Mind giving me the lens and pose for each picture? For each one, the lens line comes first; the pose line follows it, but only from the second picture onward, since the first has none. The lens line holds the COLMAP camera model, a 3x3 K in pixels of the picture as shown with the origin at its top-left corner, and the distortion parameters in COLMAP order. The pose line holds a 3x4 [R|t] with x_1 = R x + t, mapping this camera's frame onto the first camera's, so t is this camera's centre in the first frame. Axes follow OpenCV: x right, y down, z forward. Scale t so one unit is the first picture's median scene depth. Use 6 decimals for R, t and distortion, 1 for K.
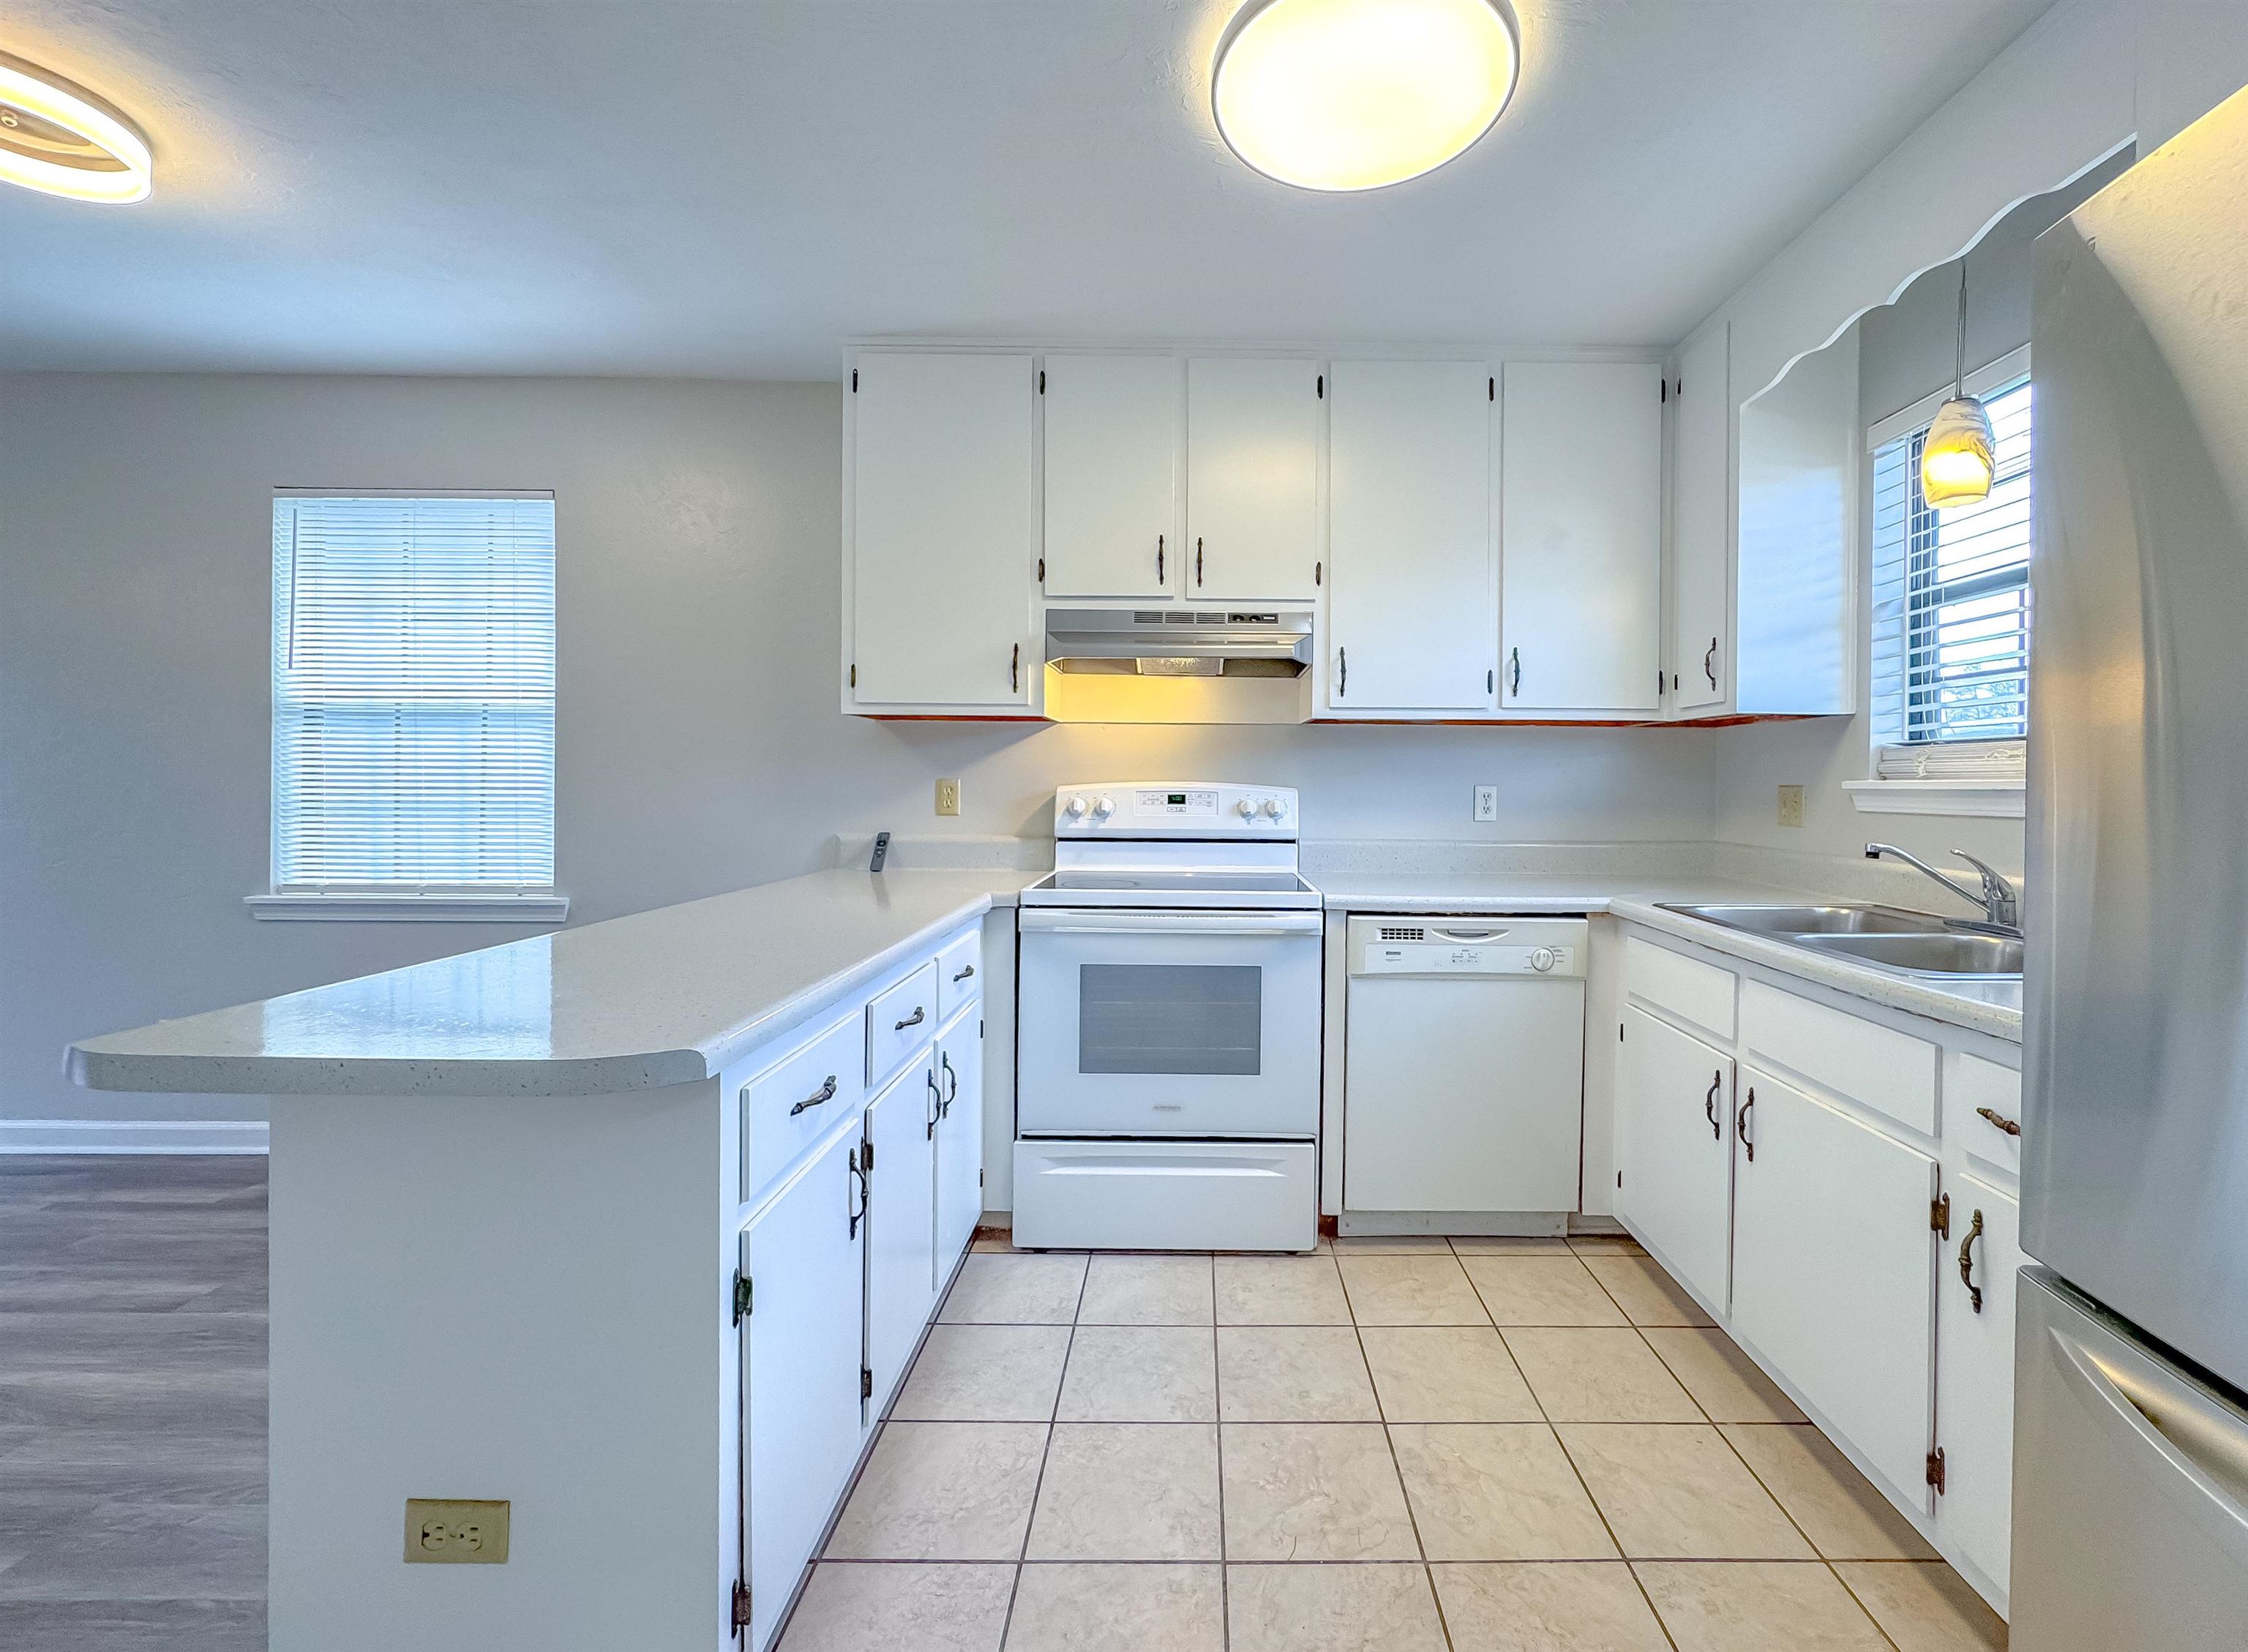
lens RADIAL K [[938.0, 0, 1186.6], [0, 938.0, 787.4], [0, 0, 1]] dist [-0.000094, 0.000221]
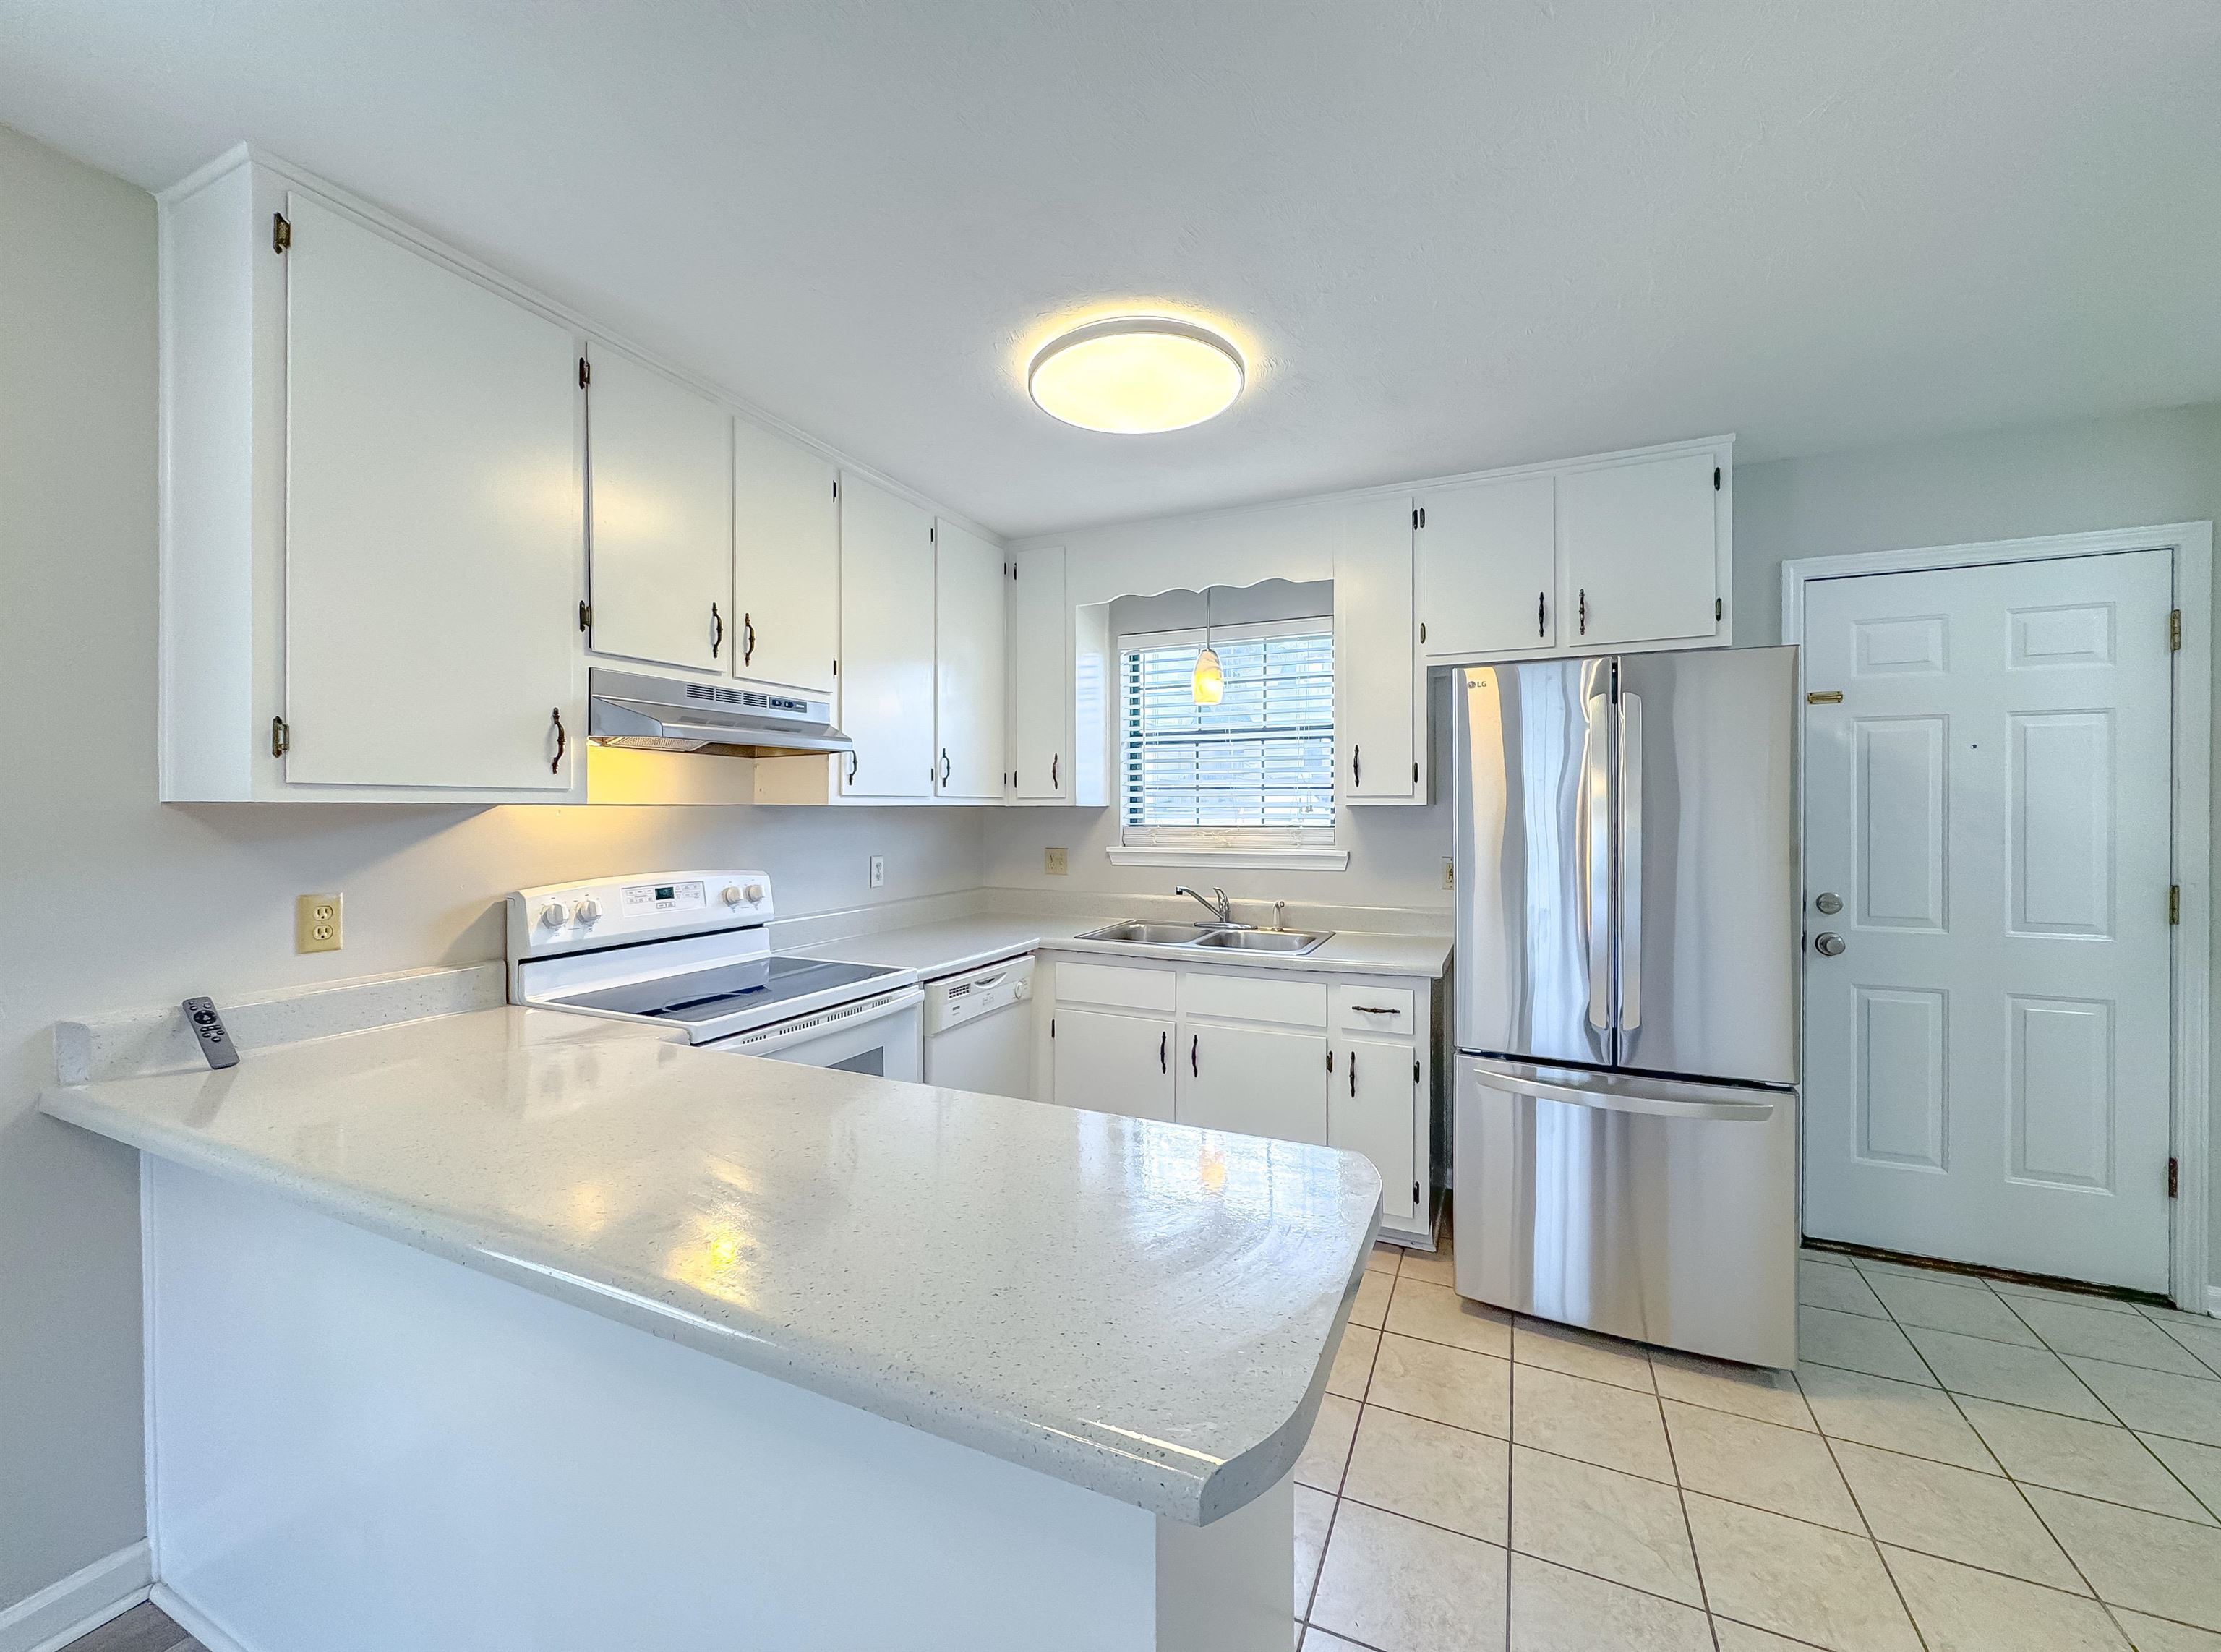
lens RADIAL K [[911.3, 0, 1116.1], [0, 911.3, 817.8], [0, 0, 1]] dist [-0.000163, 0.000121]
pose [[0.411930, -0.017519, 0.911047, -0.668286], [0.007928, 0.999846, 0.015643, -0.074074], [-0.911181, 0.000779, 0.412006, 0.292047]]
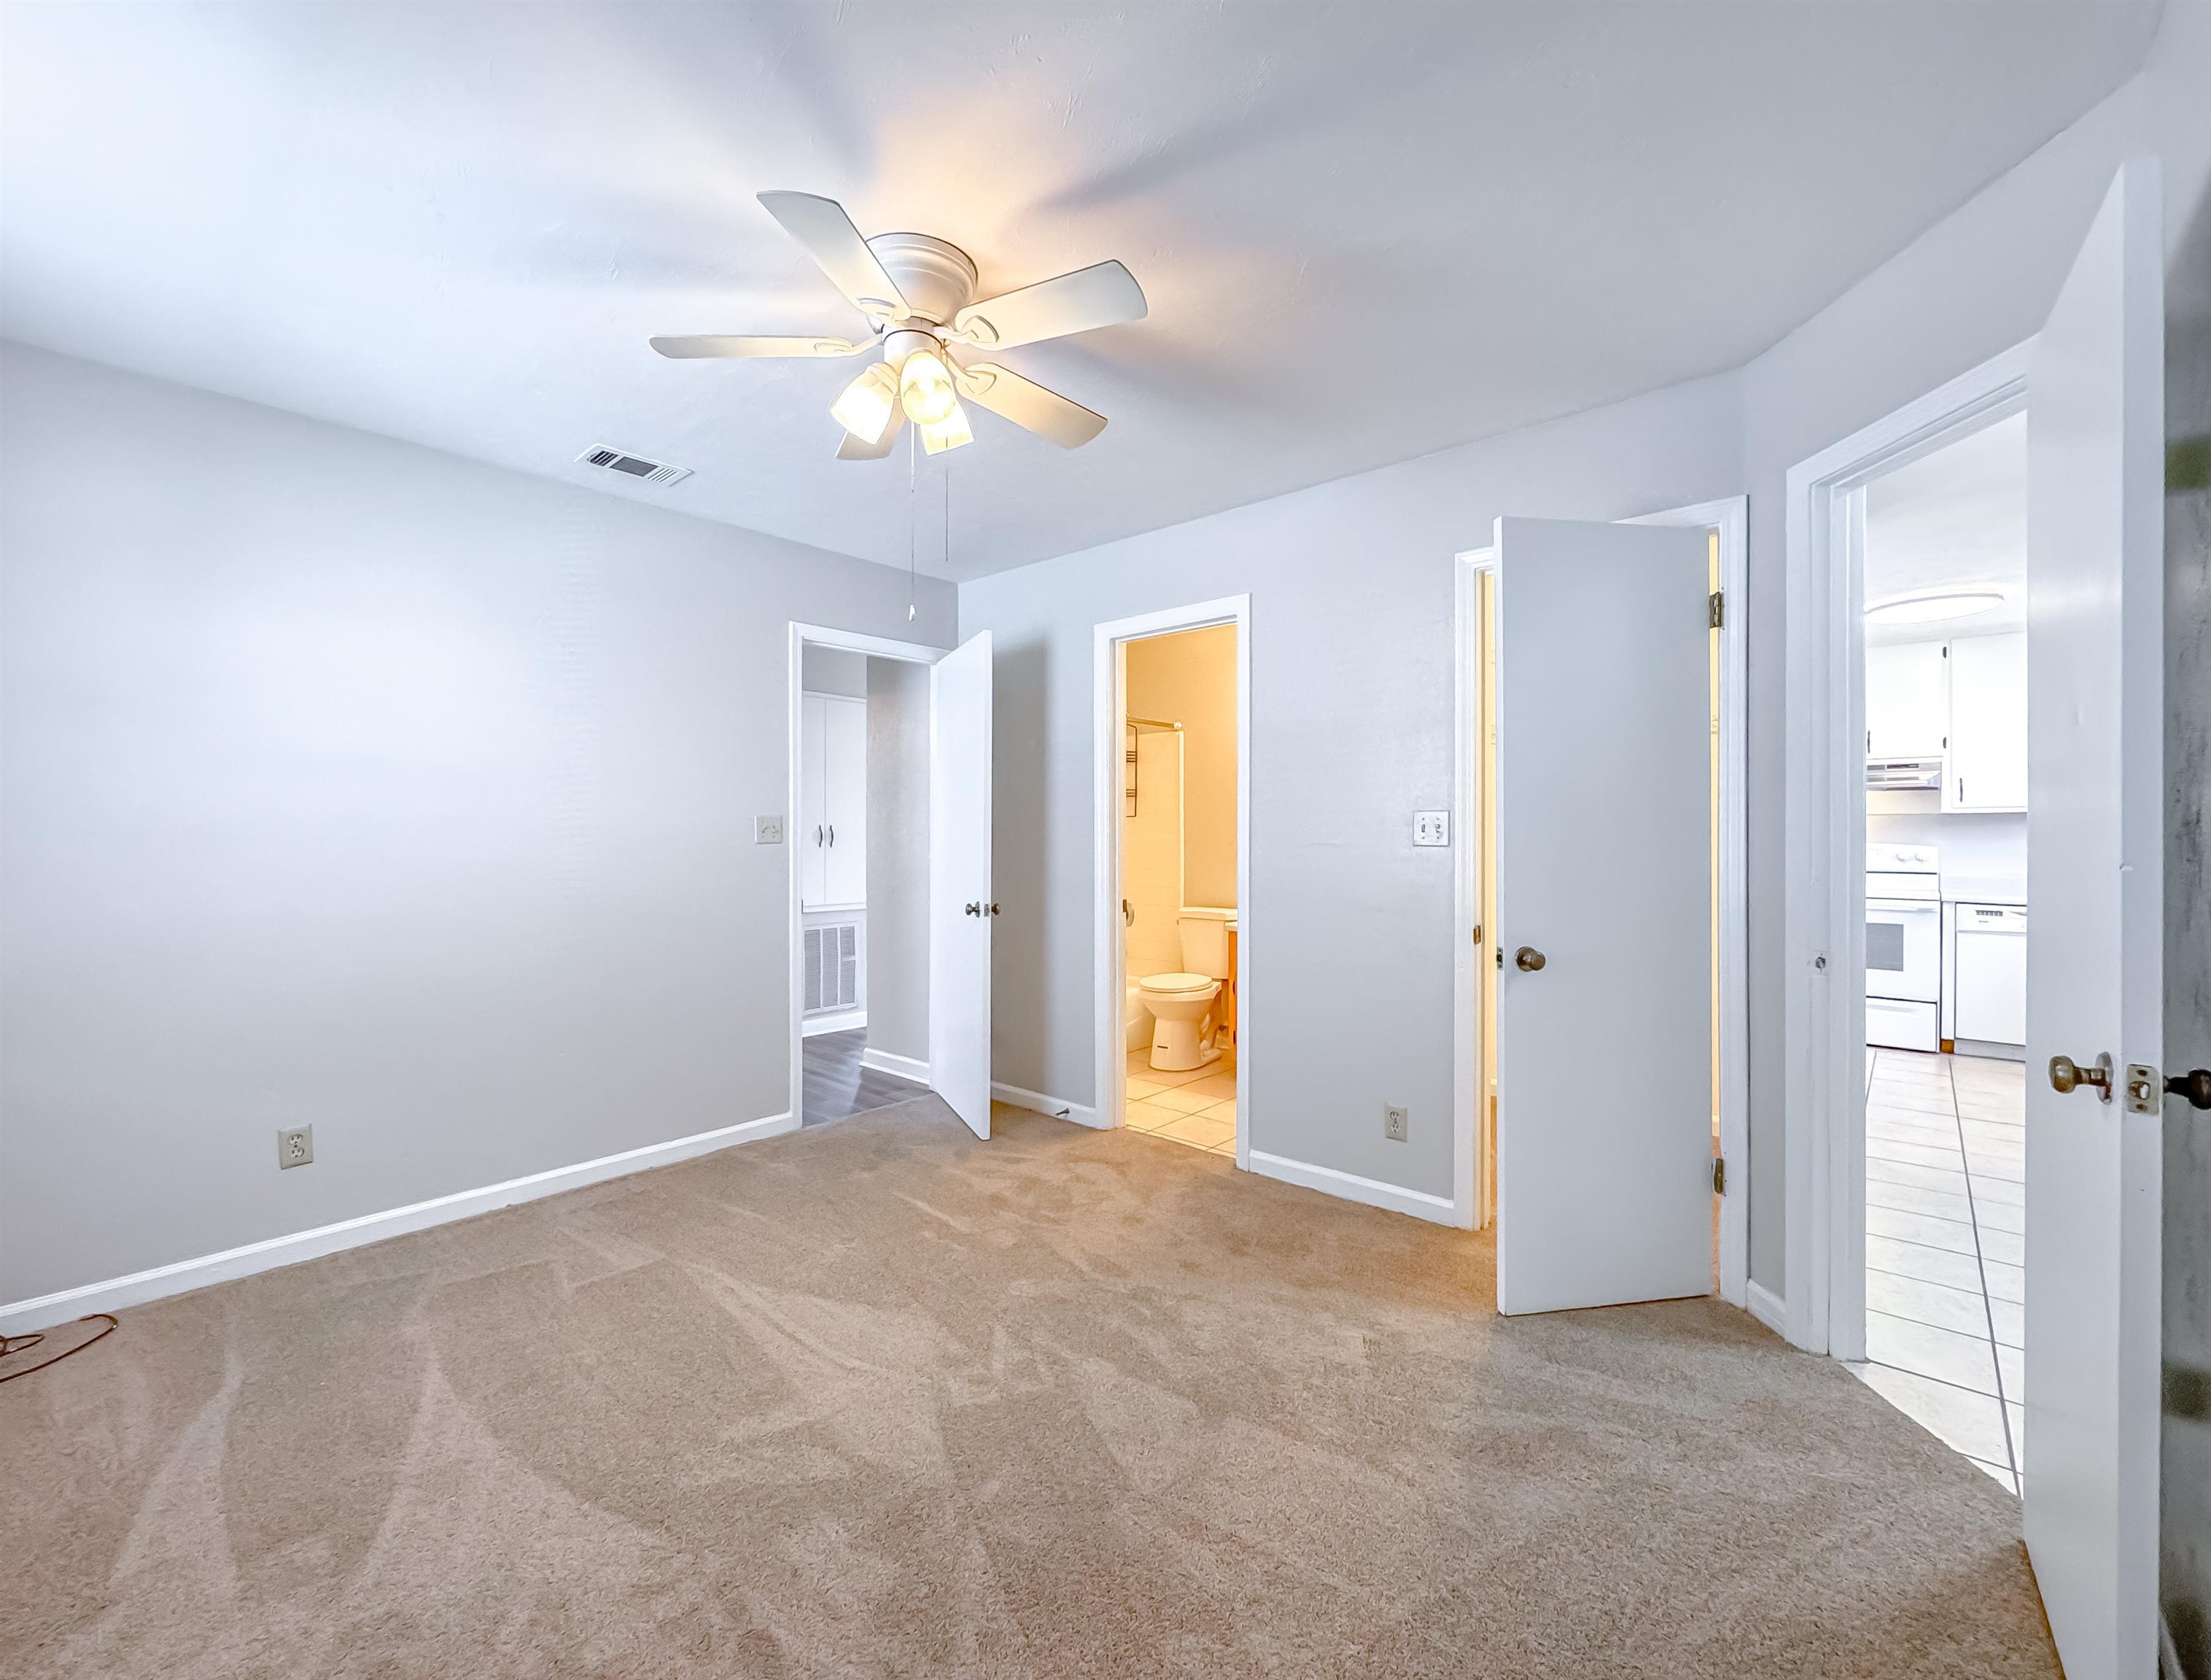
lens RADIAL K [[955.6, 0, 1015.7], [0, 955.6, 833.0], [0, 0, 1]] dist [-0.000279, -0.000264]
pose [[0.724924, -0.009065, -0.688769, 0.105188], [0.001237, 0.999929, -0.011858, -0.007077], [0.688828, 0.007744, 0.724884, -1.949962]]
